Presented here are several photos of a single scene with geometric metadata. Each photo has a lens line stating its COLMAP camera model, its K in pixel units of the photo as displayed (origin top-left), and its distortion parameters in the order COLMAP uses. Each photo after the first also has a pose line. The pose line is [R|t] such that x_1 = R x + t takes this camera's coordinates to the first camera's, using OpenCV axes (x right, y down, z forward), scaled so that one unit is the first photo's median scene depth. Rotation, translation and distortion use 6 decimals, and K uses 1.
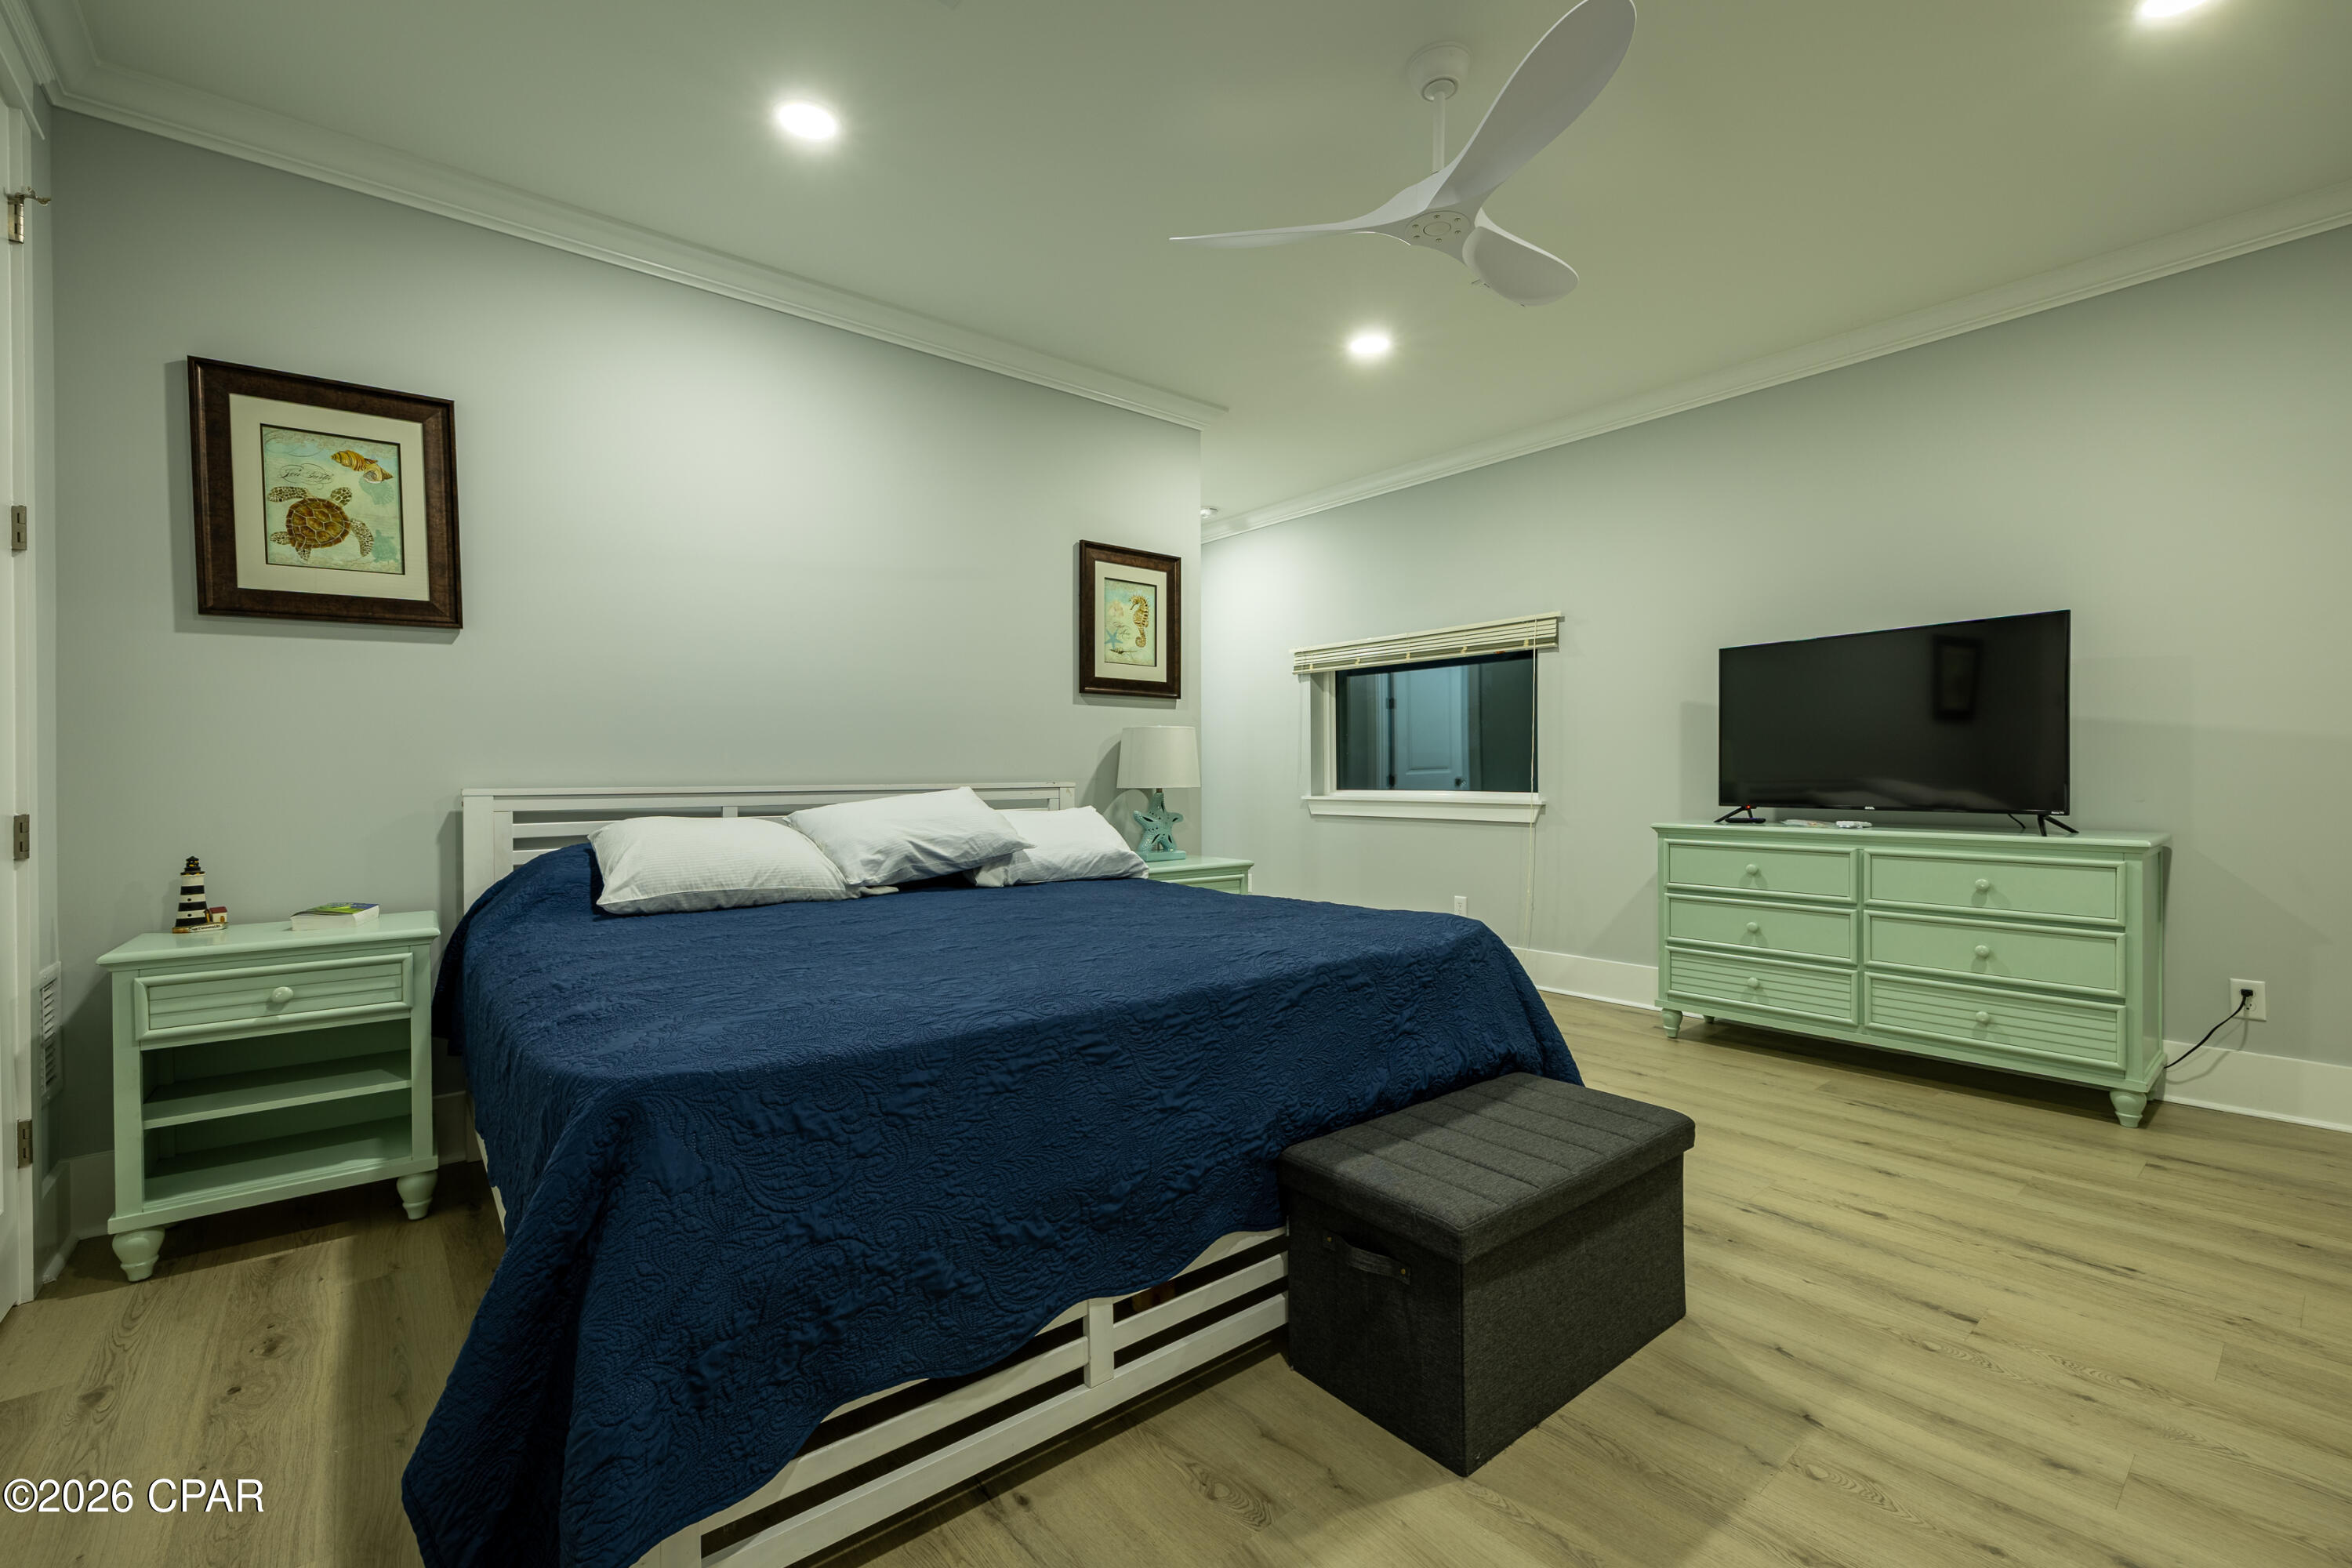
lens RADIAL K [[977.5, 0, 1189.0], [0, 977.5, 771.9], [0, 0, 1]] dist [-0.002961, 0.000937]
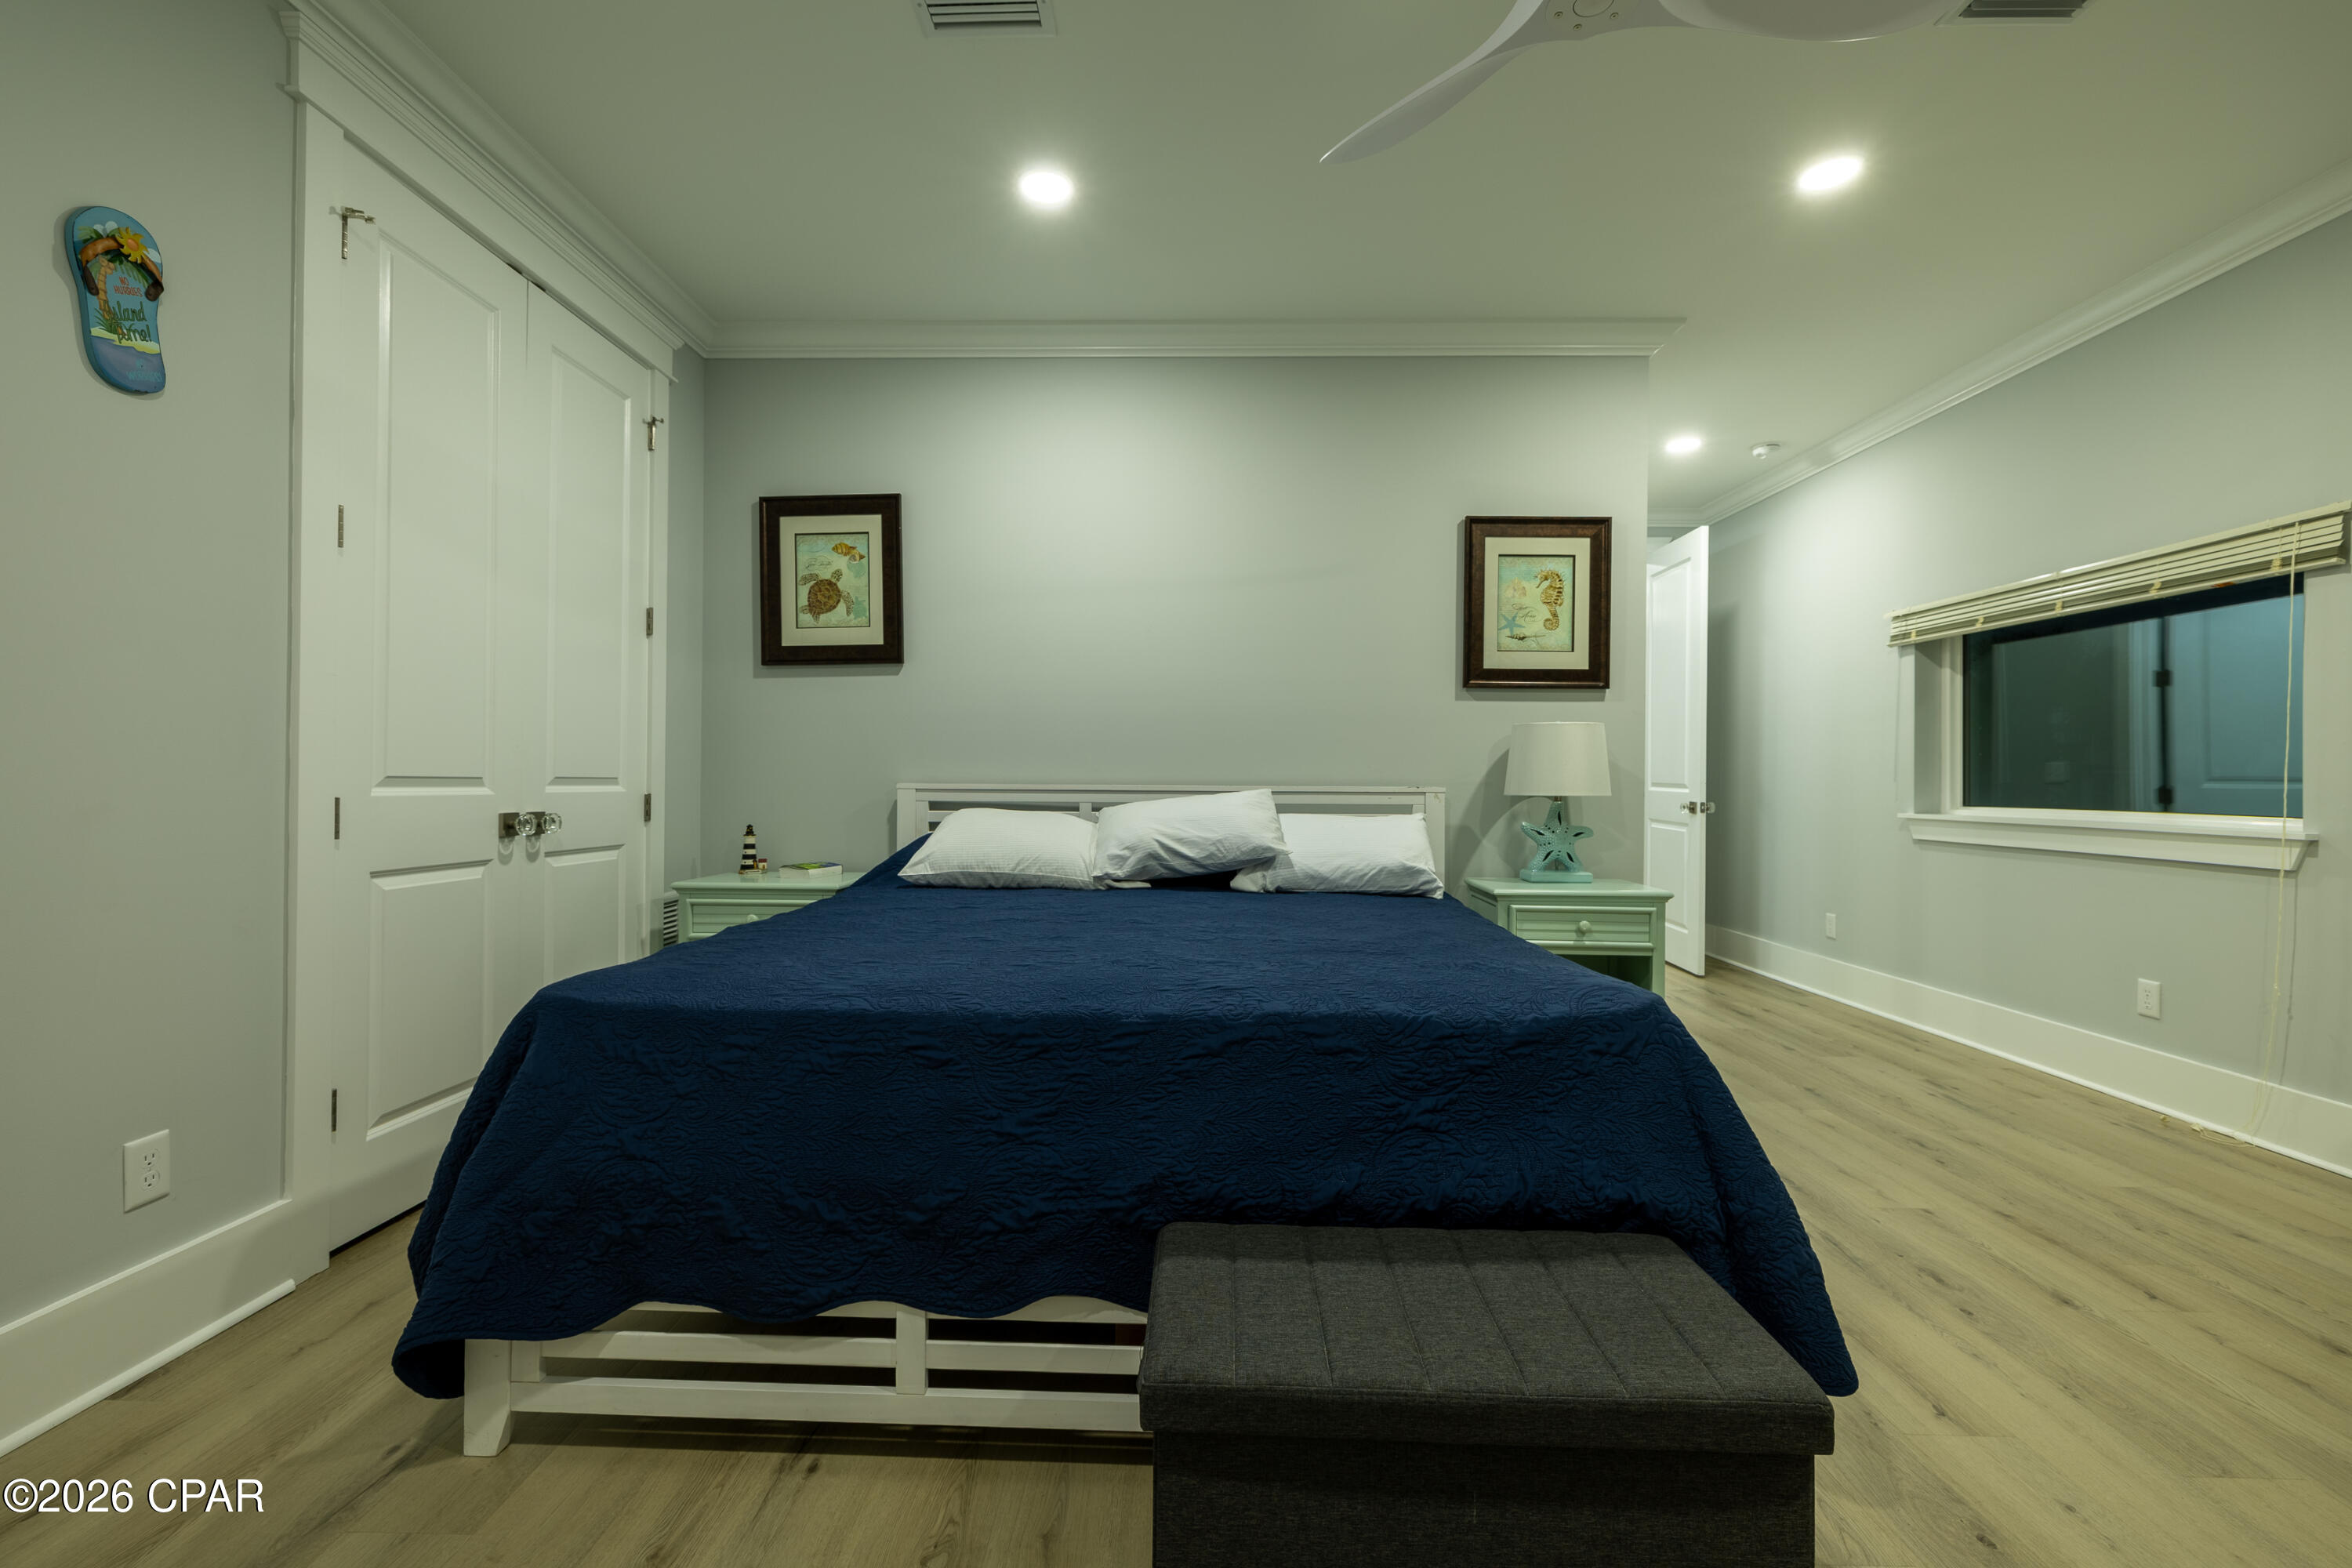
lens RADIAL K [[977.5, 0, 1192.6], [0, 977.5, 768.1], [0, 0, 1]] dist [-0.002961, 0.000937]
pose [[0.761570, 0.003116, -0.648075, 0.461178], [-0.009441, 0.999936, -0.006288, 0.001496], [0.648014, 0.010907, 0.761550, 0.263127]]
